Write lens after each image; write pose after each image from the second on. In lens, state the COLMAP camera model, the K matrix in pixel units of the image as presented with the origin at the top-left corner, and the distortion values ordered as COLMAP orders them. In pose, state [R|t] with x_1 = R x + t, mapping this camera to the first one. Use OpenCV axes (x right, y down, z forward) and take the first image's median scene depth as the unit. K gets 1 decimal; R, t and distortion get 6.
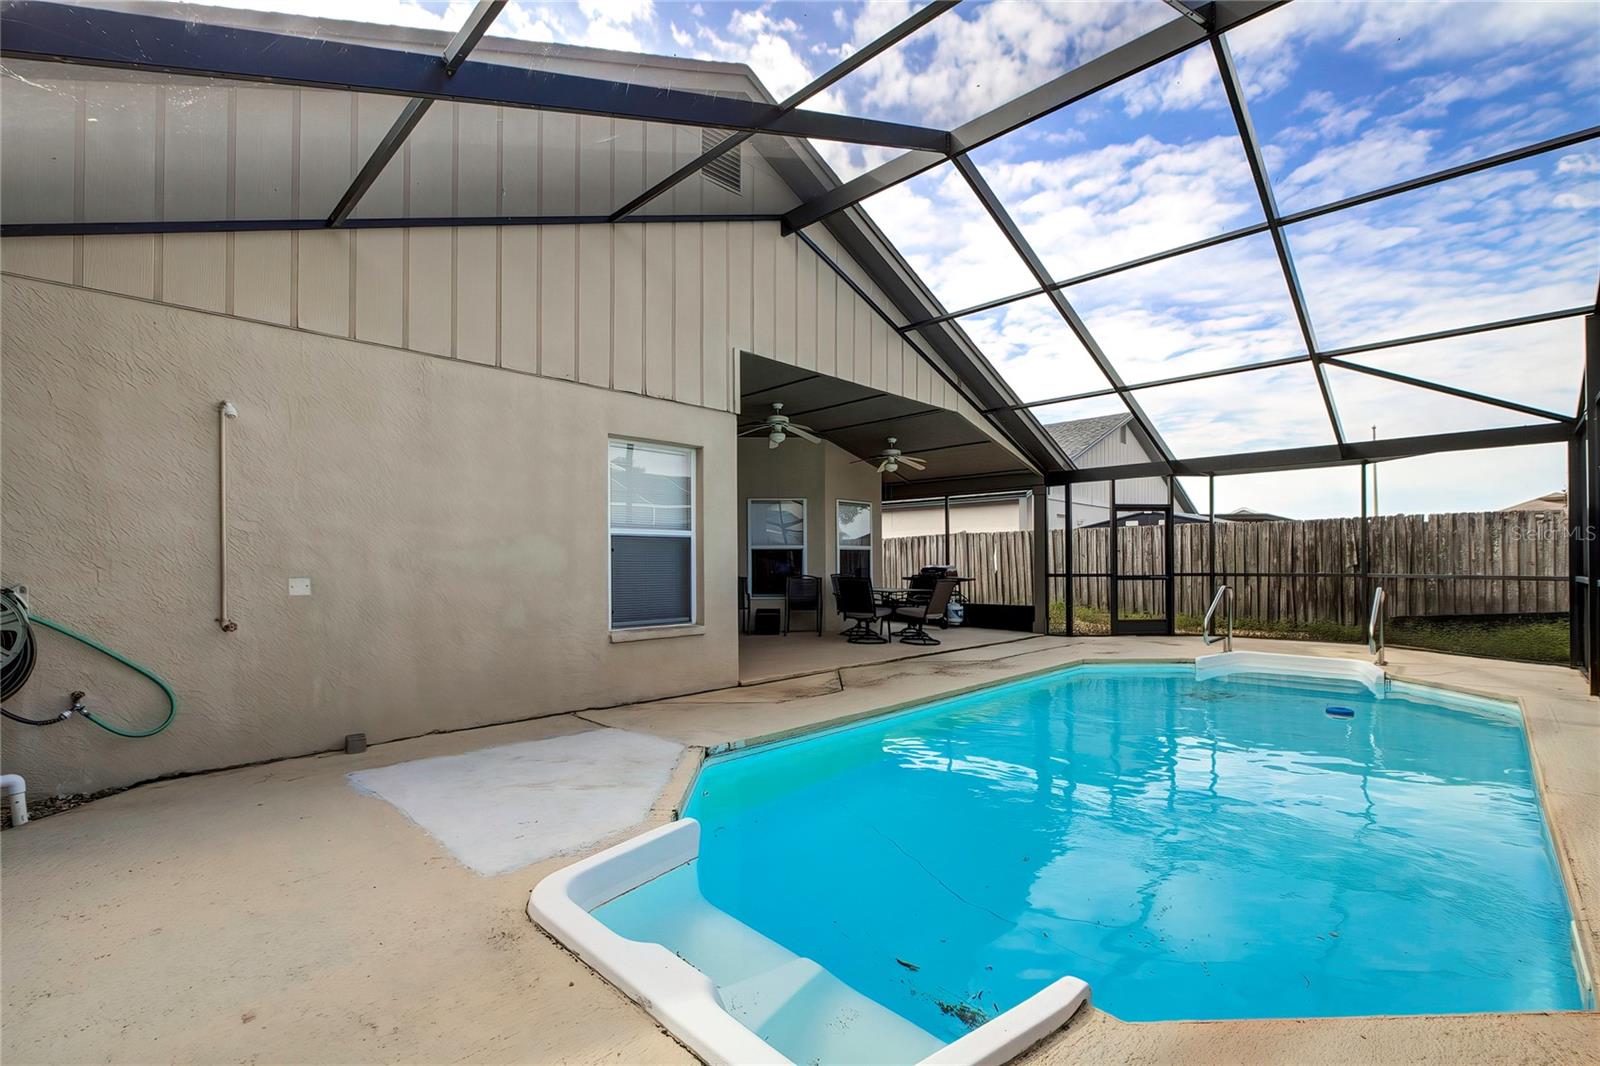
lens RADIAL K [[707.6, 0, 800.8], [0, 707.6, 544.2], [0, 0, 1]] dist [-0.015866, 0.002871]
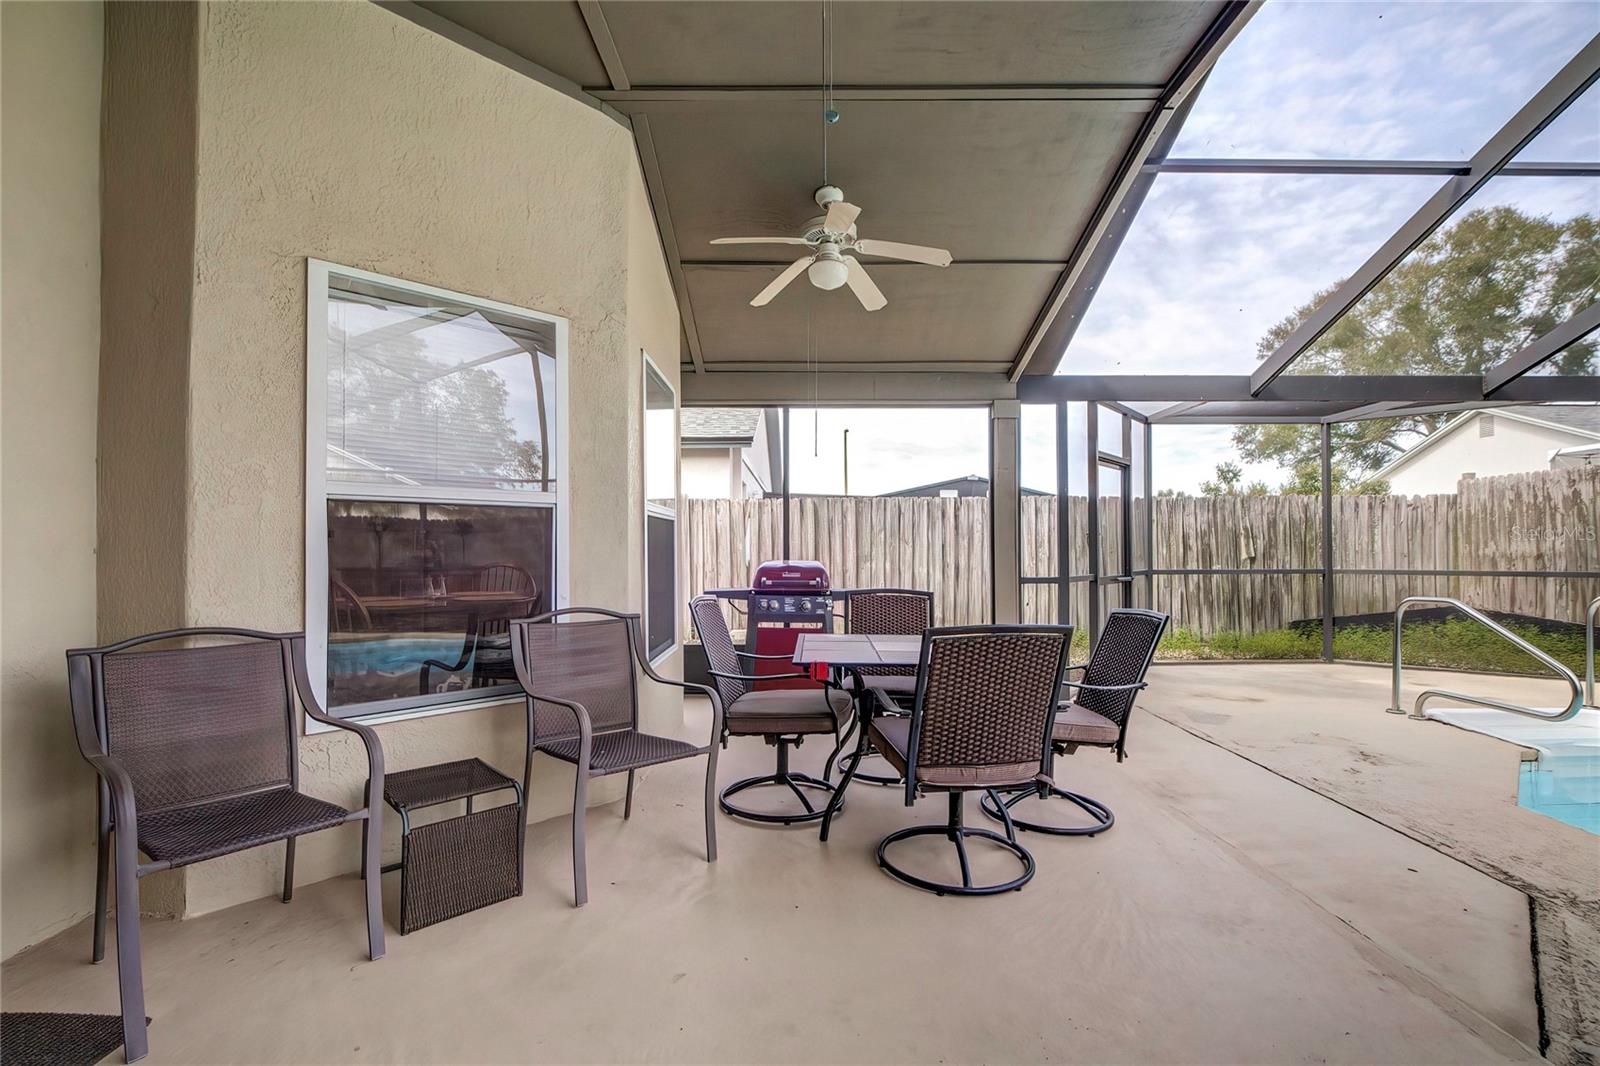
lens RADIAL K [[707.6, 0, 796.1], [0, 707.6, 538.5], [0, 0, 1]] dist [-0.015866, 0.002871]
pose [[0.726367, 0.011758, 0.687206, -0.110506], [-0.019084, 0.999813, 0.003066, 0.015842], [-0.687042, -0.015341, 0.726456, 0.764605]]
